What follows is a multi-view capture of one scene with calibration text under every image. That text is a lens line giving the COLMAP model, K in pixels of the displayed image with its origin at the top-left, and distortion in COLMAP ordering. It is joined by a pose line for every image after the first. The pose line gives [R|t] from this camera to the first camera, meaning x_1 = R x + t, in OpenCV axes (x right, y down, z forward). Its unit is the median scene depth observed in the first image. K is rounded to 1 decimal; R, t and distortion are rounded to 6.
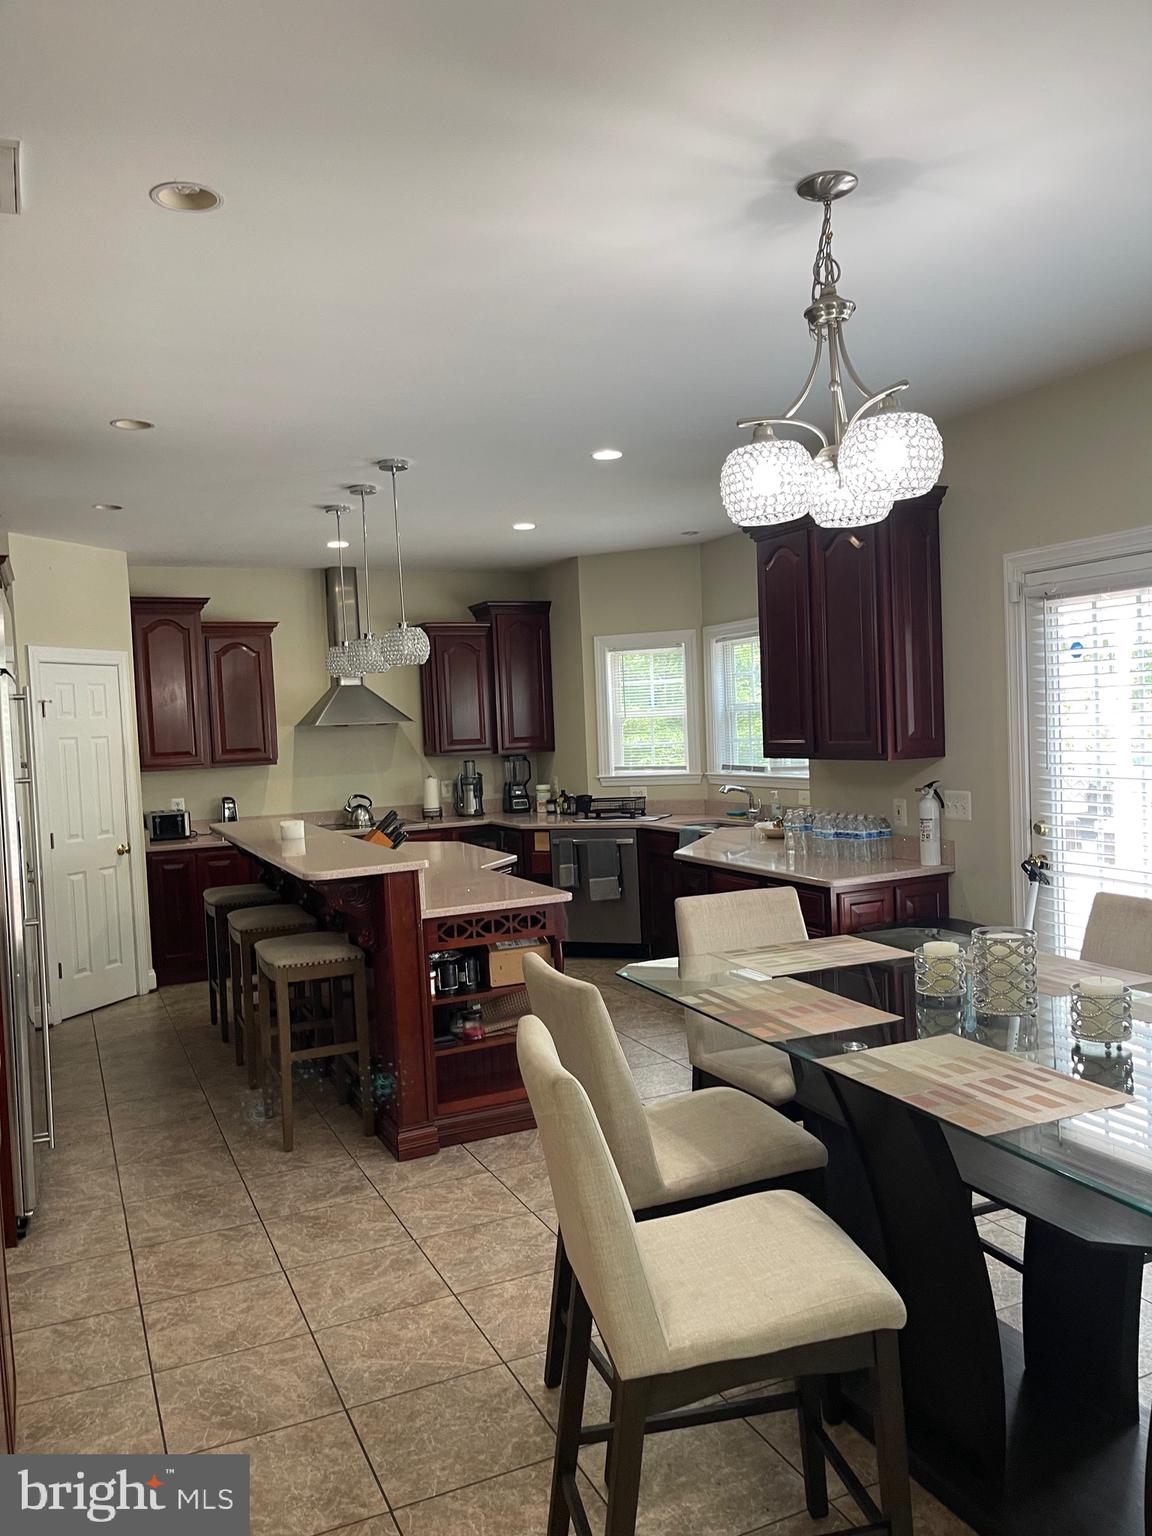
lens RADIAL K [[1130.7, 0, 576.0], [0, 1130.7, 768.0], [0, 0, 1]] dist [-0.000048, 0.000161]
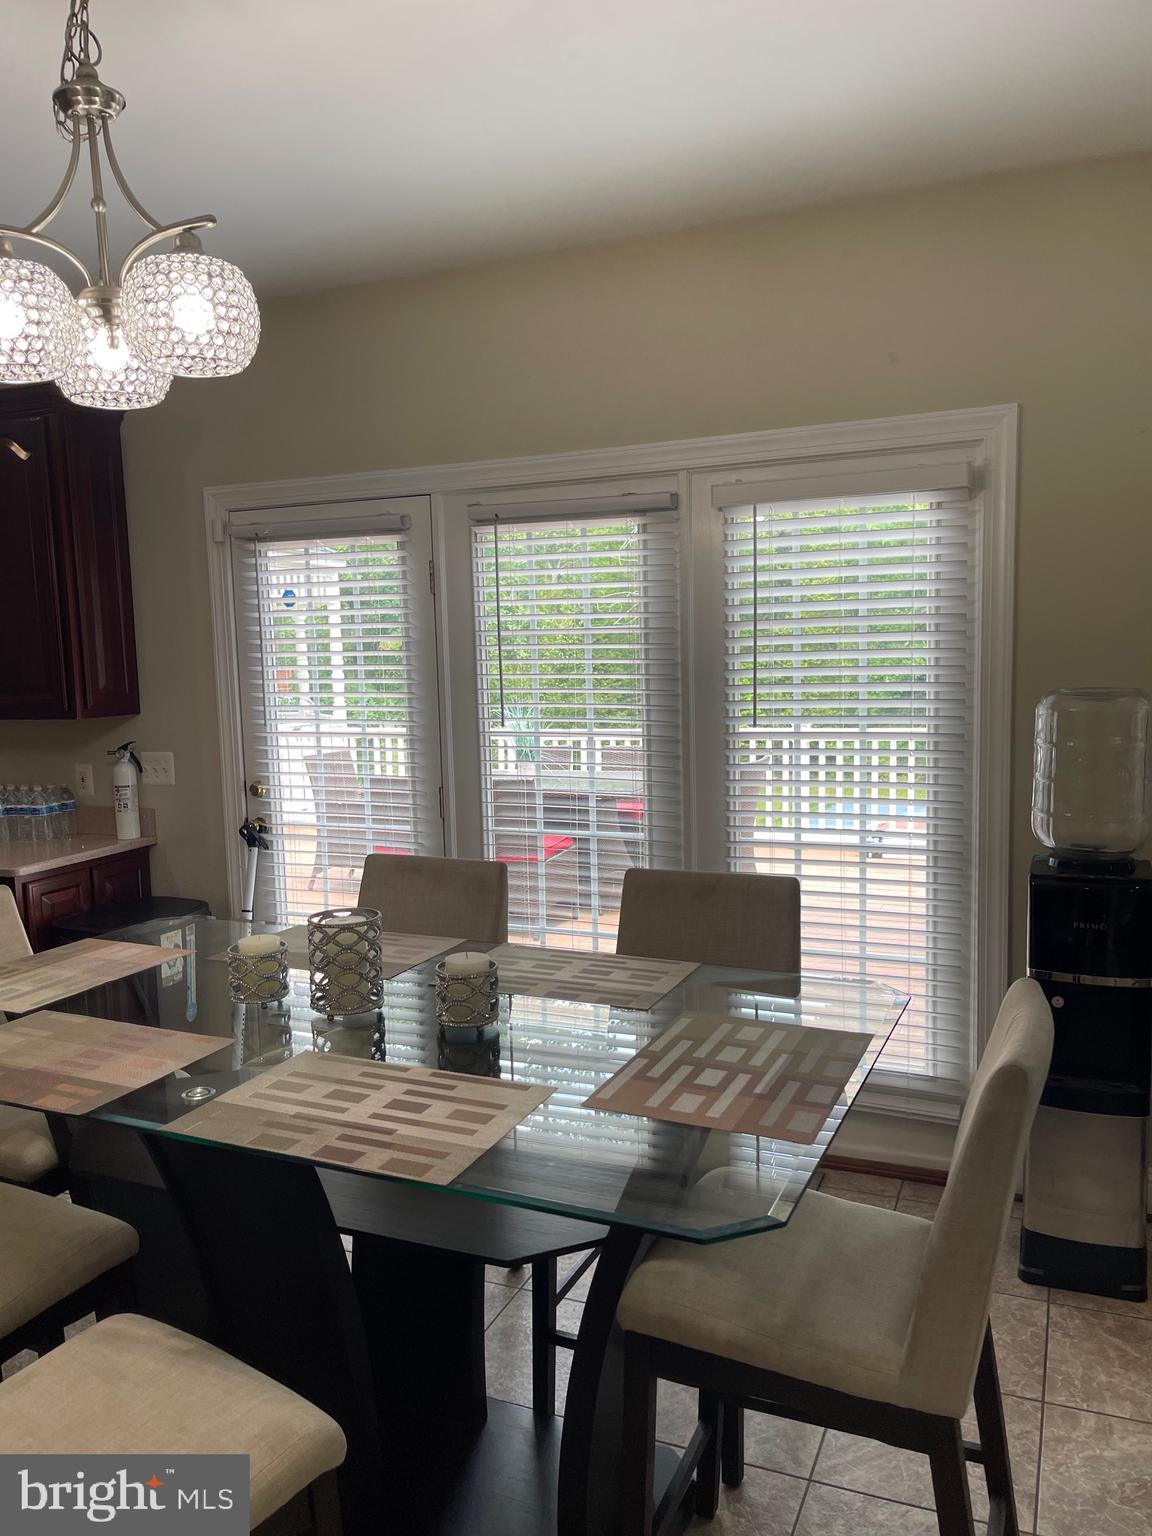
lens RADIAL K [[1169.1, 0, 578.5], [0, 1169.1, 773.6], [0, 0, 1]] dist [0.078591, -0.113980]
pose [[0.748049, -0.046779, 0.661993, -0.064296], [0.020971, 0.998681, 0.046873, 0.000972], [-0.663313, -0.021181, 0.748043, 0.209400]]
